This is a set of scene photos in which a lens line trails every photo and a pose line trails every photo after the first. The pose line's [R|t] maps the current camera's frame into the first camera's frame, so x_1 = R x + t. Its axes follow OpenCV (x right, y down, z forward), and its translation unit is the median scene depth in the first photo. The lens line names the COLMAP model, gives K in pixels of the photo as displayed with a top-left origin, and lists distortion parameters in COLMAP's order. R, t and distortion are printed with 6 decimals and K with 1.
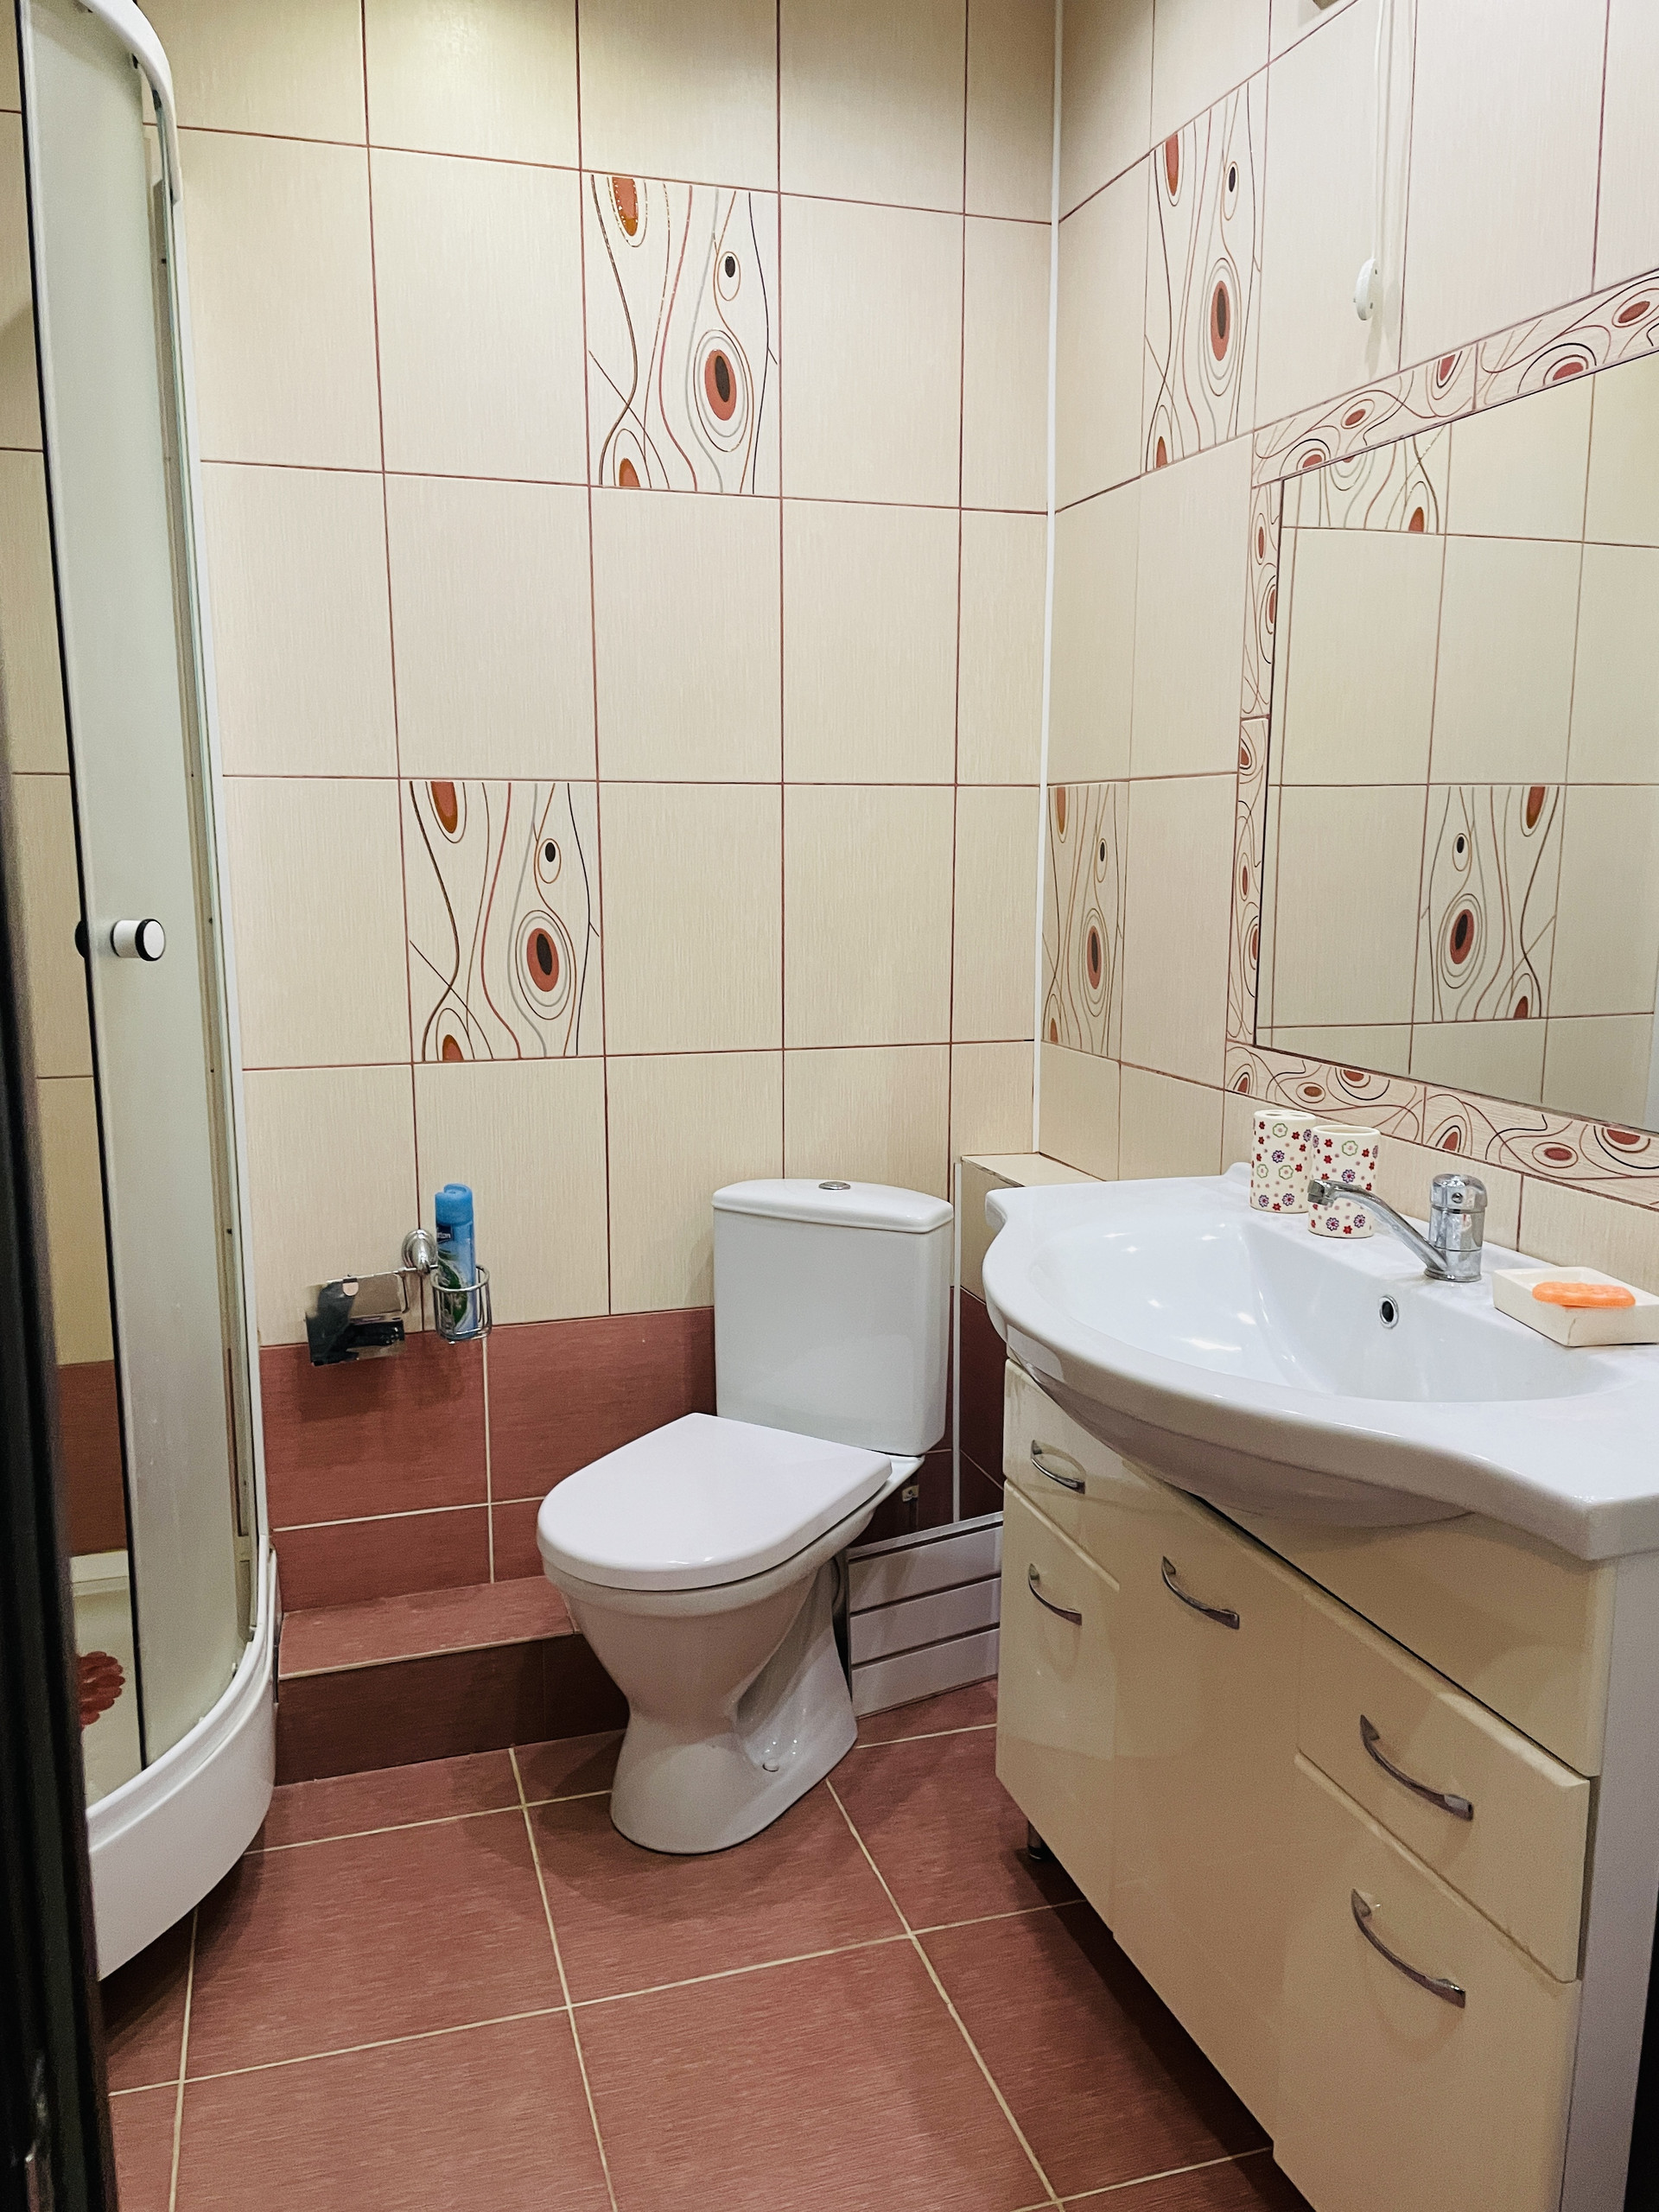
lens RADIAL K [[1661.9, 0, 824.7], [0, 1661.9, 1095.0], [0, 0, 1]] dist [0.100736, -0.129383]
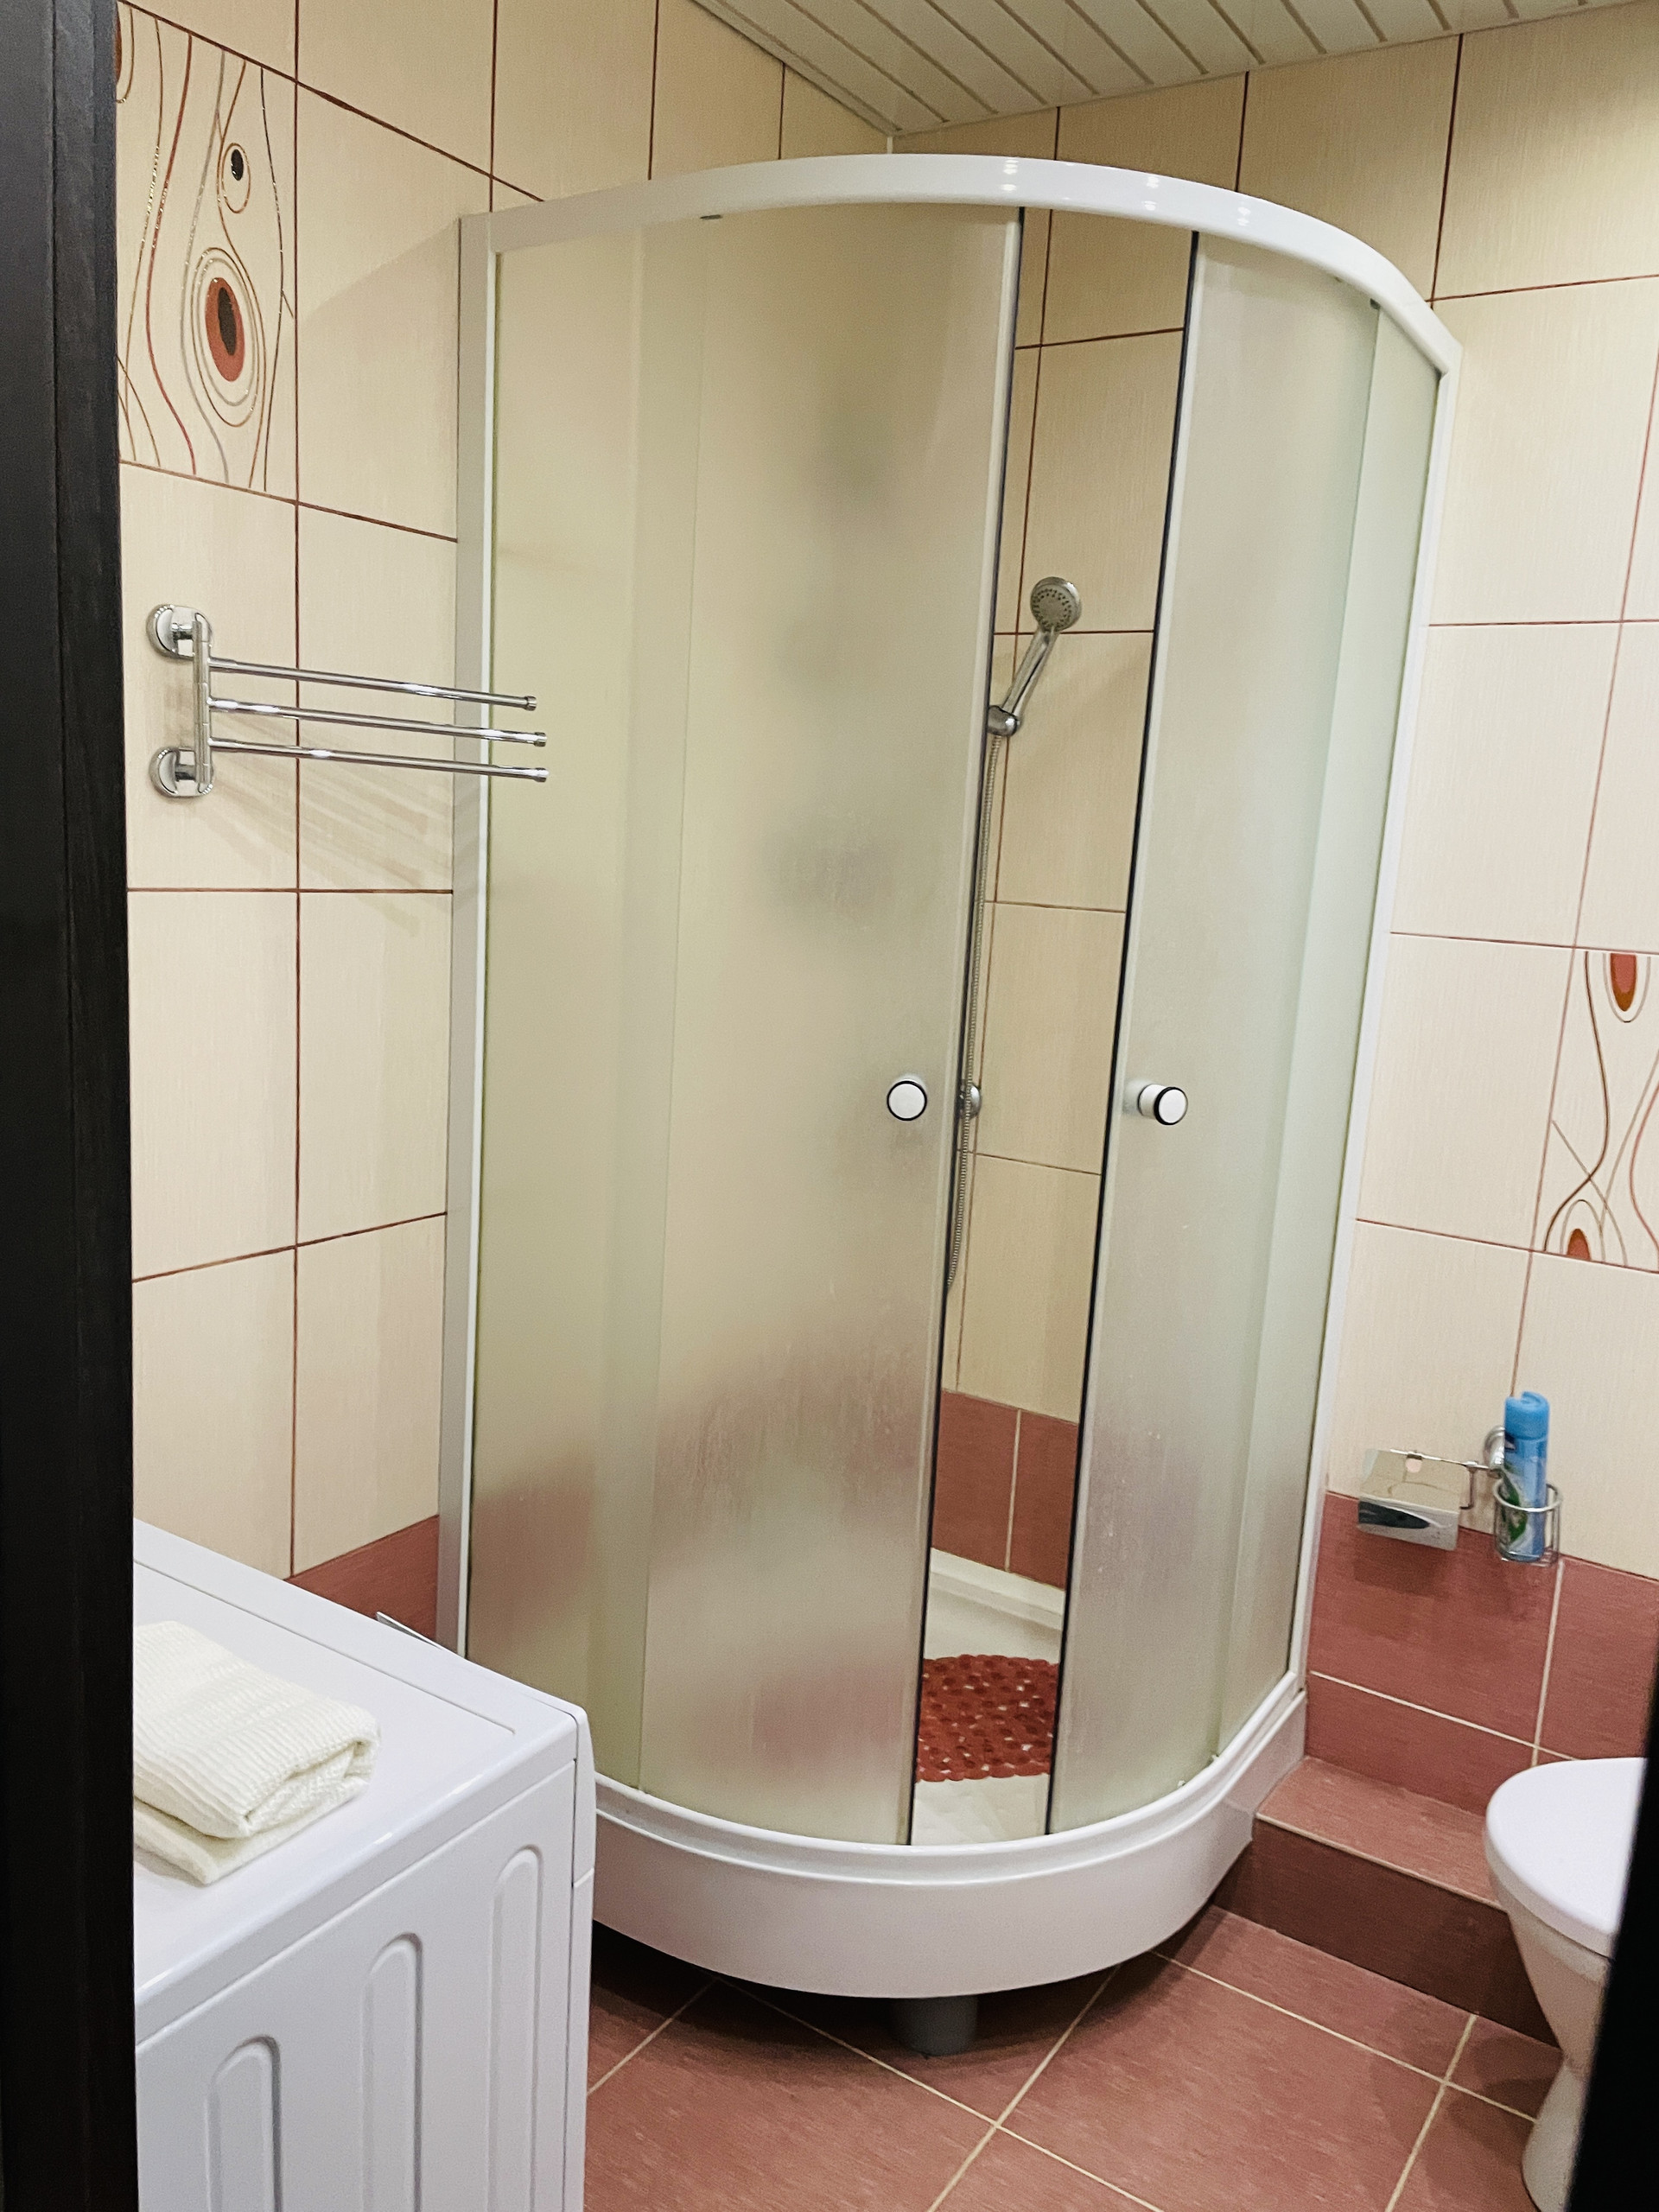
lens RADIAL K [[1661.9, 0, 824.7], [0, 1661.9, 1095.0], [0, 0, 1]] dist [0.100736, -0.129383]
pose [[0.629797, 0.164235, -0.759199, 0.204034], [-0.180905, 0.981528, 0.062260, -0.092338], [0.755400, 0.098132, 0.647874, 0.095928]]
